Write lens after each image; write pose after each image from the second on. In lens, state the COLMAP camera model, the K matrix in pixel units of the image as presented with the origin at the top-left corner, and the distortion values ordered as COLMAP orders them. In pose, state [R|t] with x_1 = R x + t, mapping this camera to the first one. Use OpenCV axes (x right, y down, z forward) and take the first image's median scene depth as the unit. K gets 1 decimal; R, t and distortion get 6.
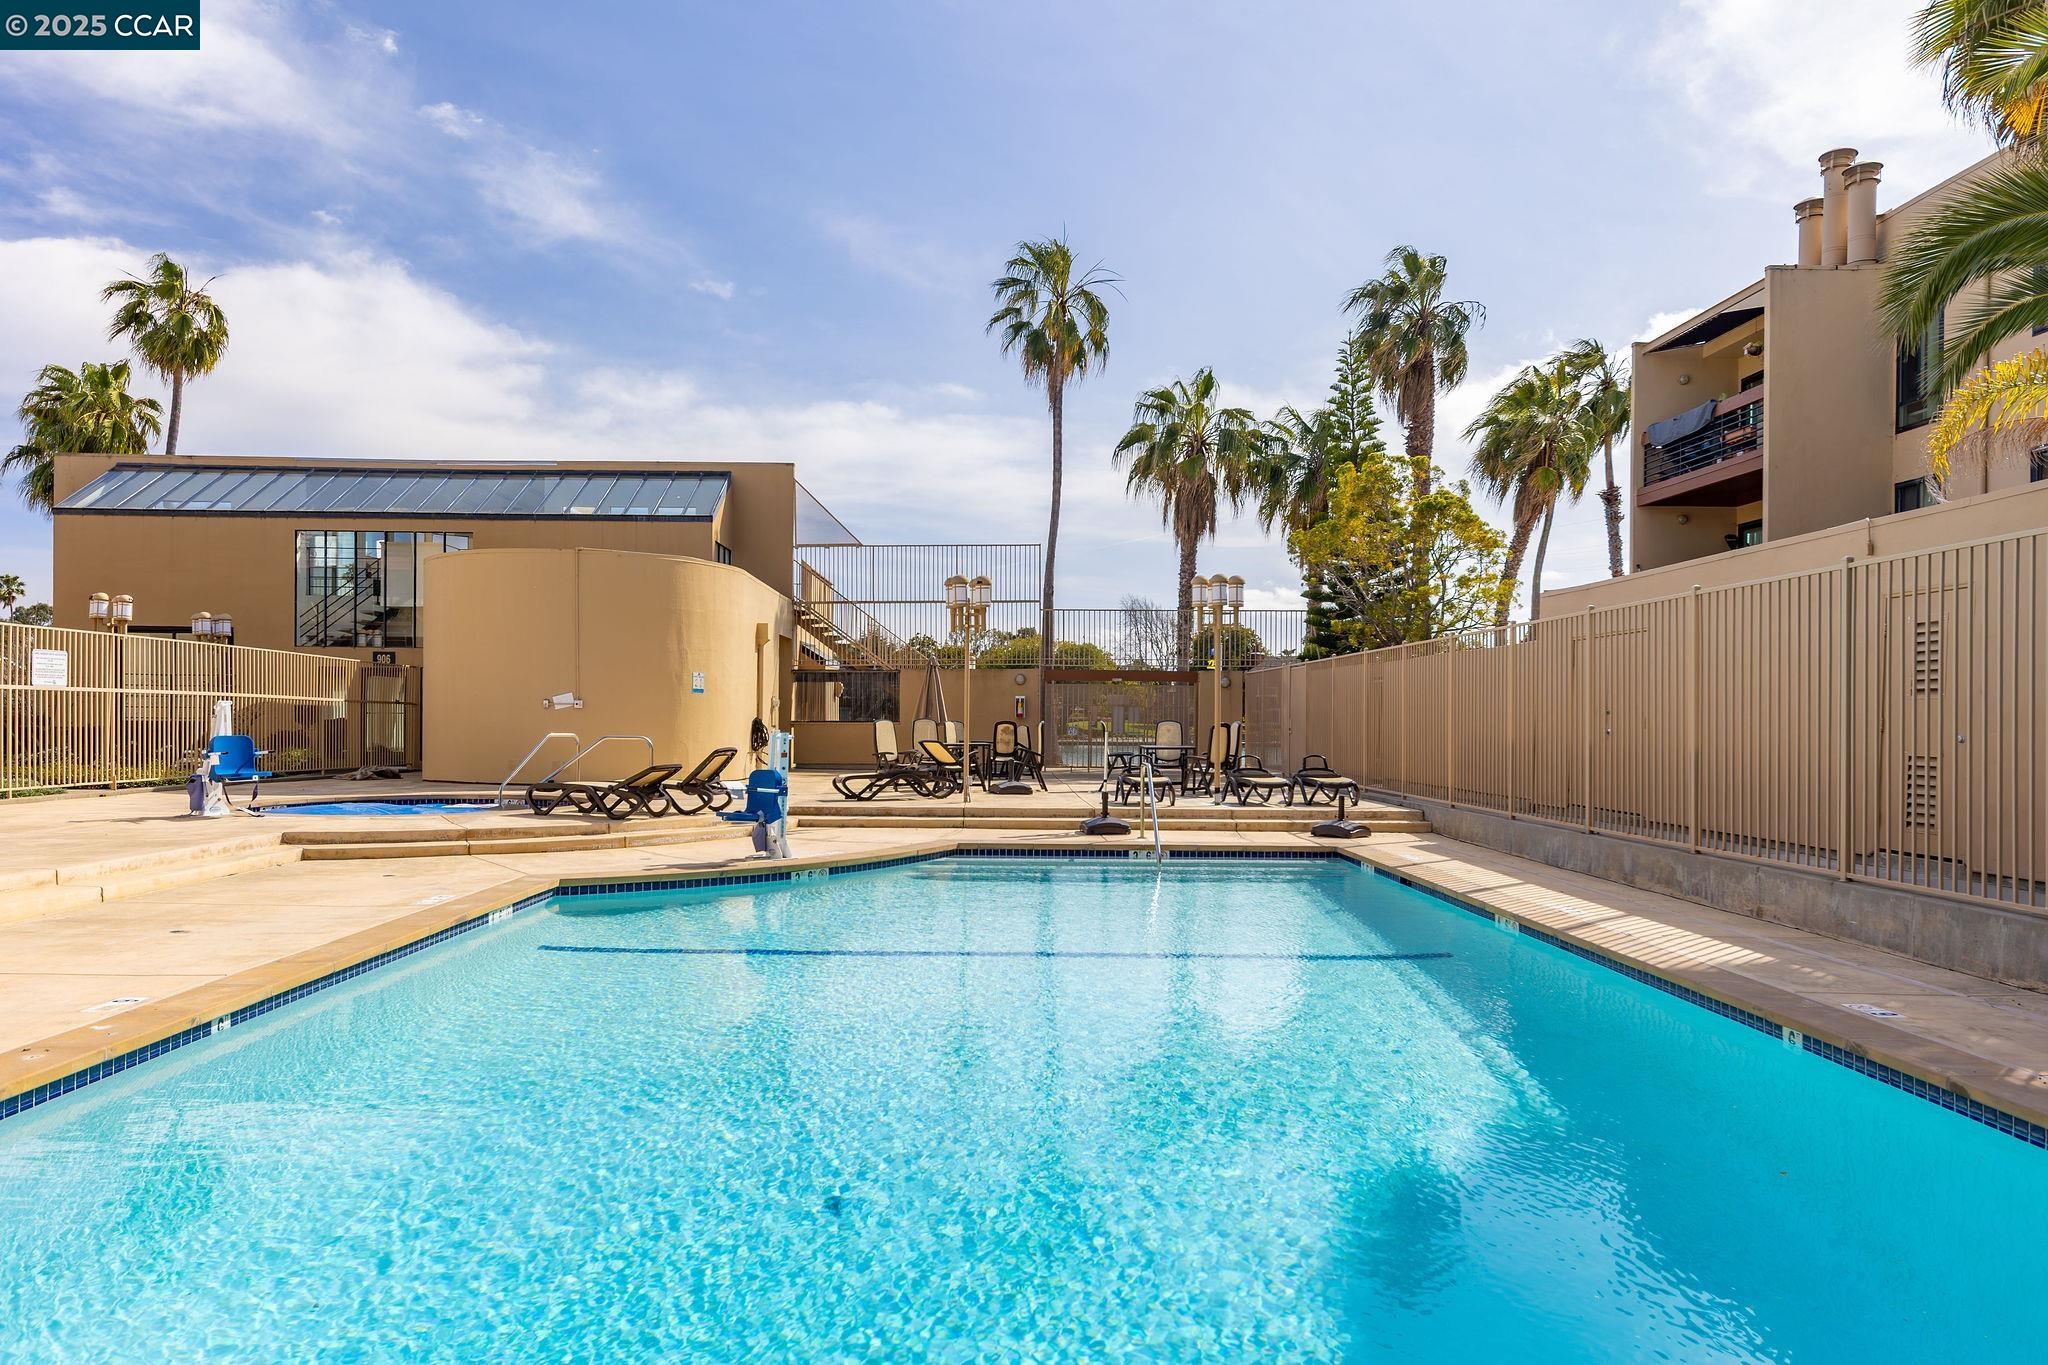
lens RADIAL K [[1301.5, 0, 1009.5], [0, 1301.5, 705.4], [0, 0, 1]] dist [0.025333, -0.018728]
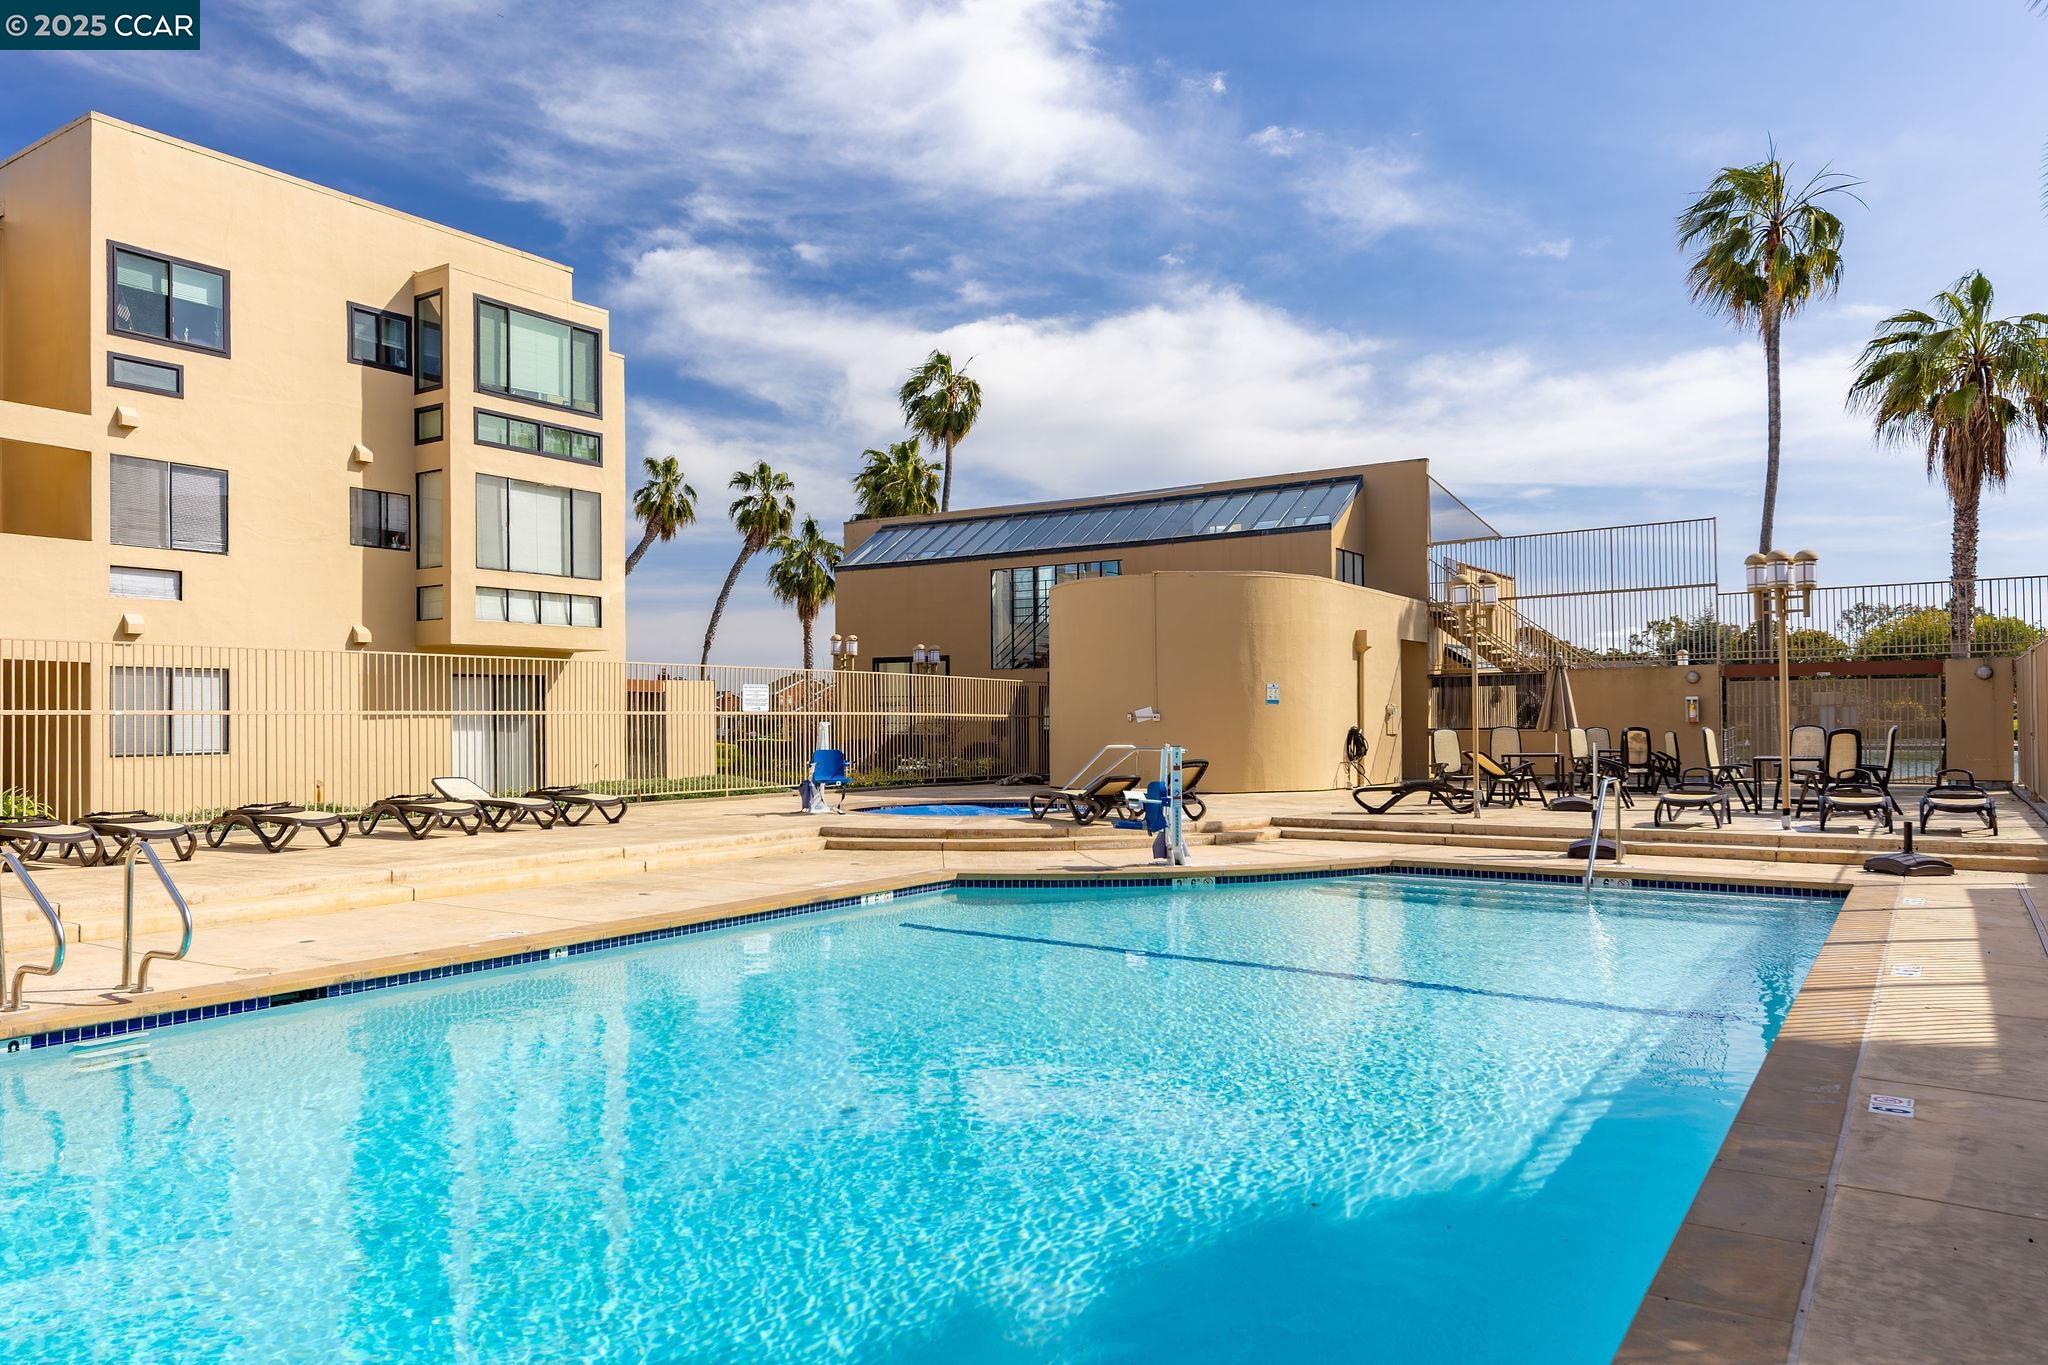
lens RADIAL K [[1378.0, 0, 1024.0], [0, 1378.0, 682.5], [0, 0, 1]] dist [0.002108, -0.002649]
pose [[0.828727, -0.029751, -0.558862, 0.193493], [0.018969, 0.999505, -0.025080, -0.002916], [0.559332, 0.010183, 0.828881, 0.001948]]
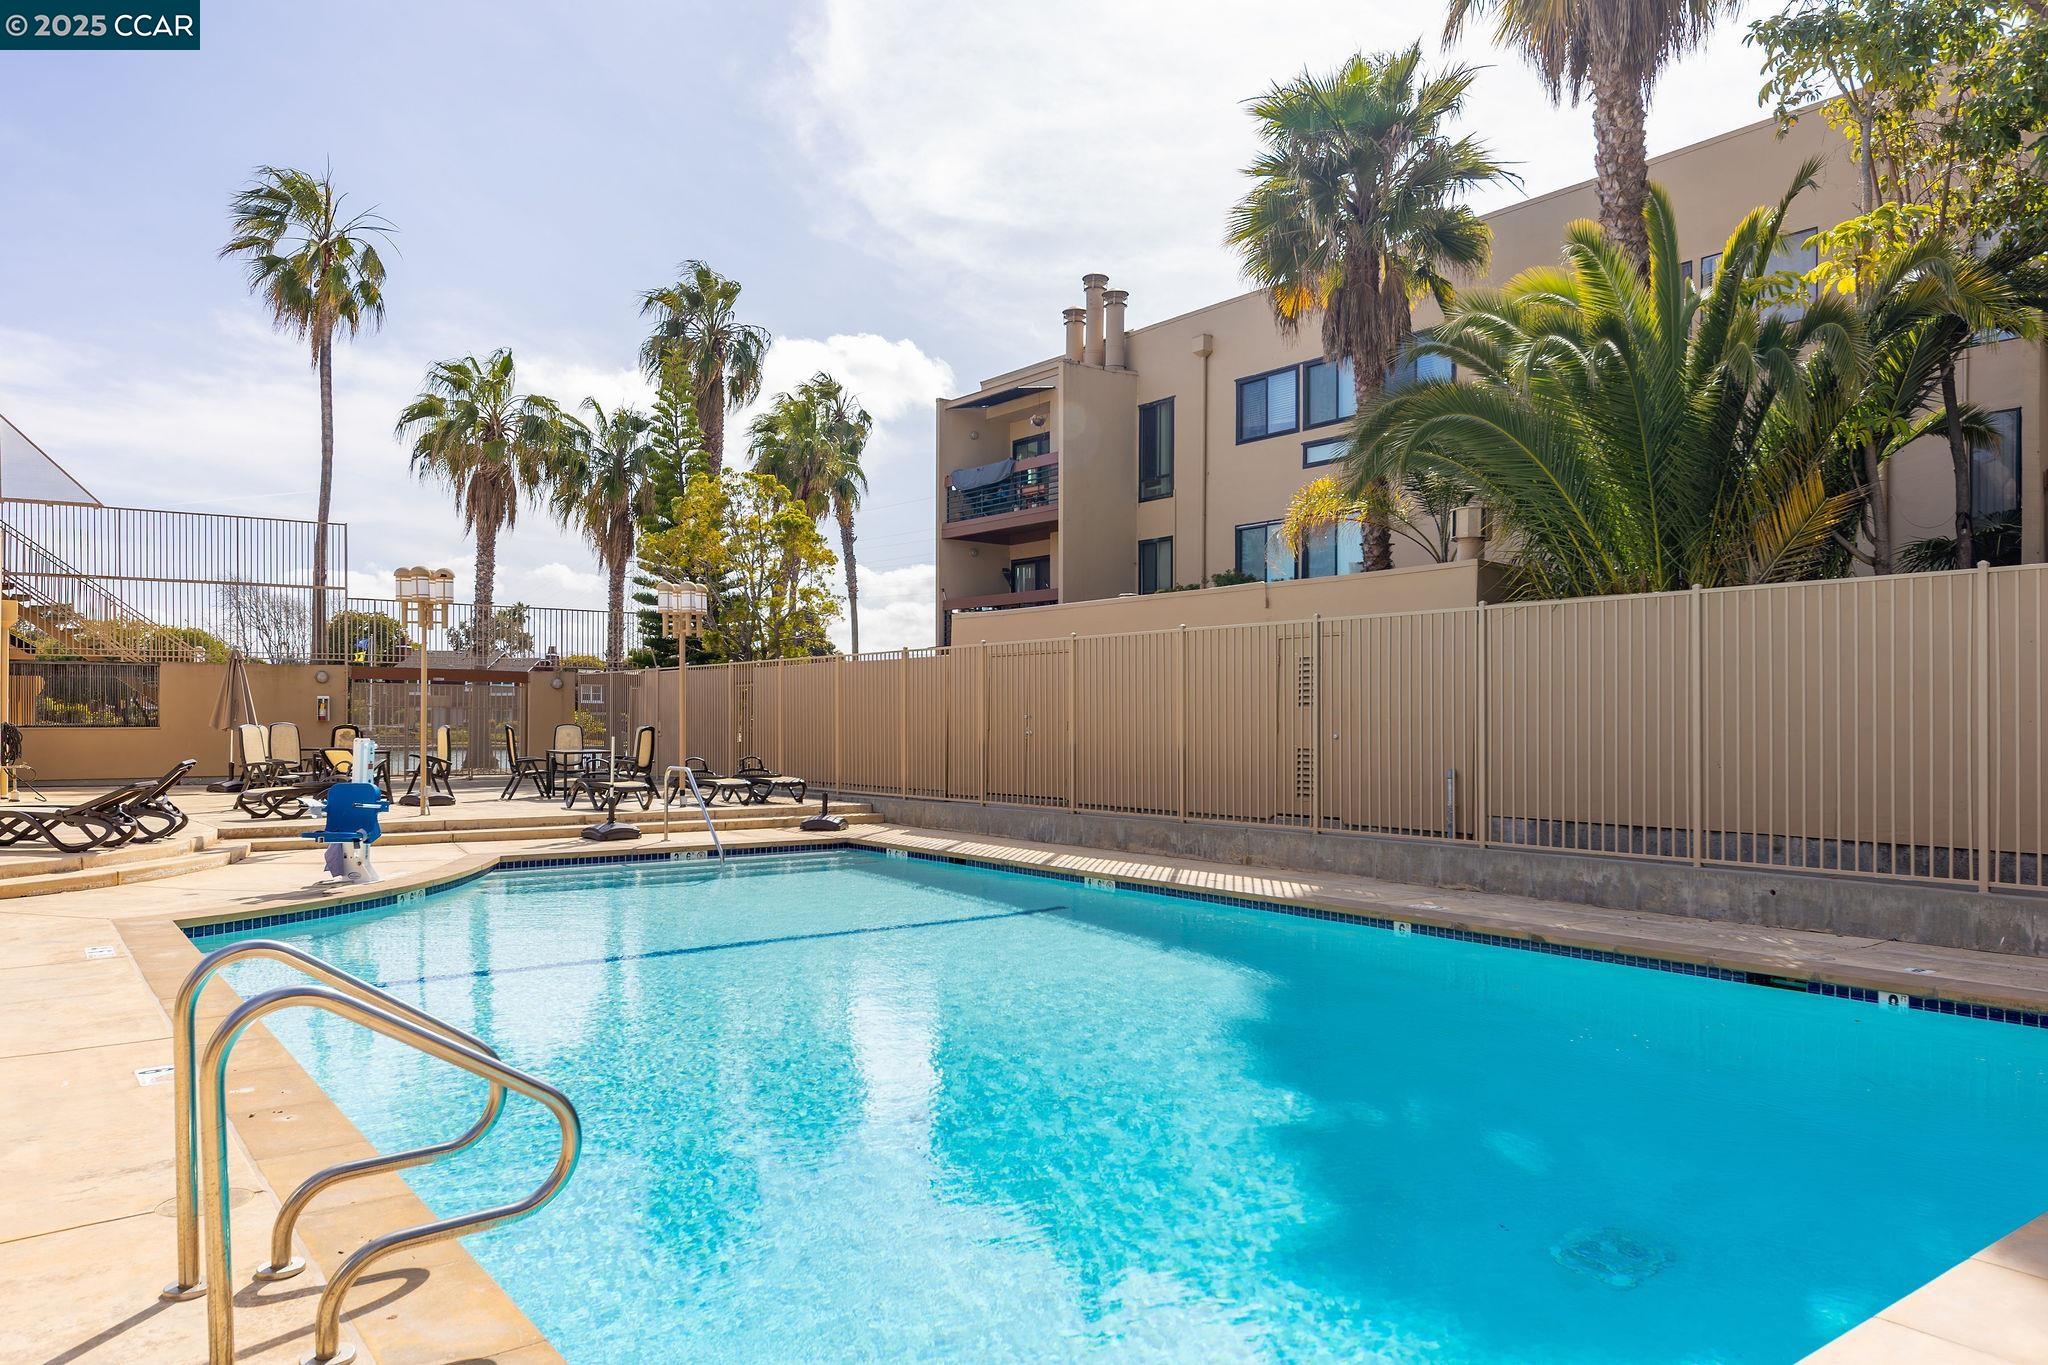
lens RADIAL K [[1340.1, 0, 1028.5], [0, 1340.1, 727.1], [0, 0, 1]] dist [0.002303, -0.001327]
pose [[0.797427, -0.004970, 0.603395, -0.201317], [-0.005278, 0.999870, 0.015212, -0.003117], [-0.603392, -0.015315, 0.797297, -0.004919]]
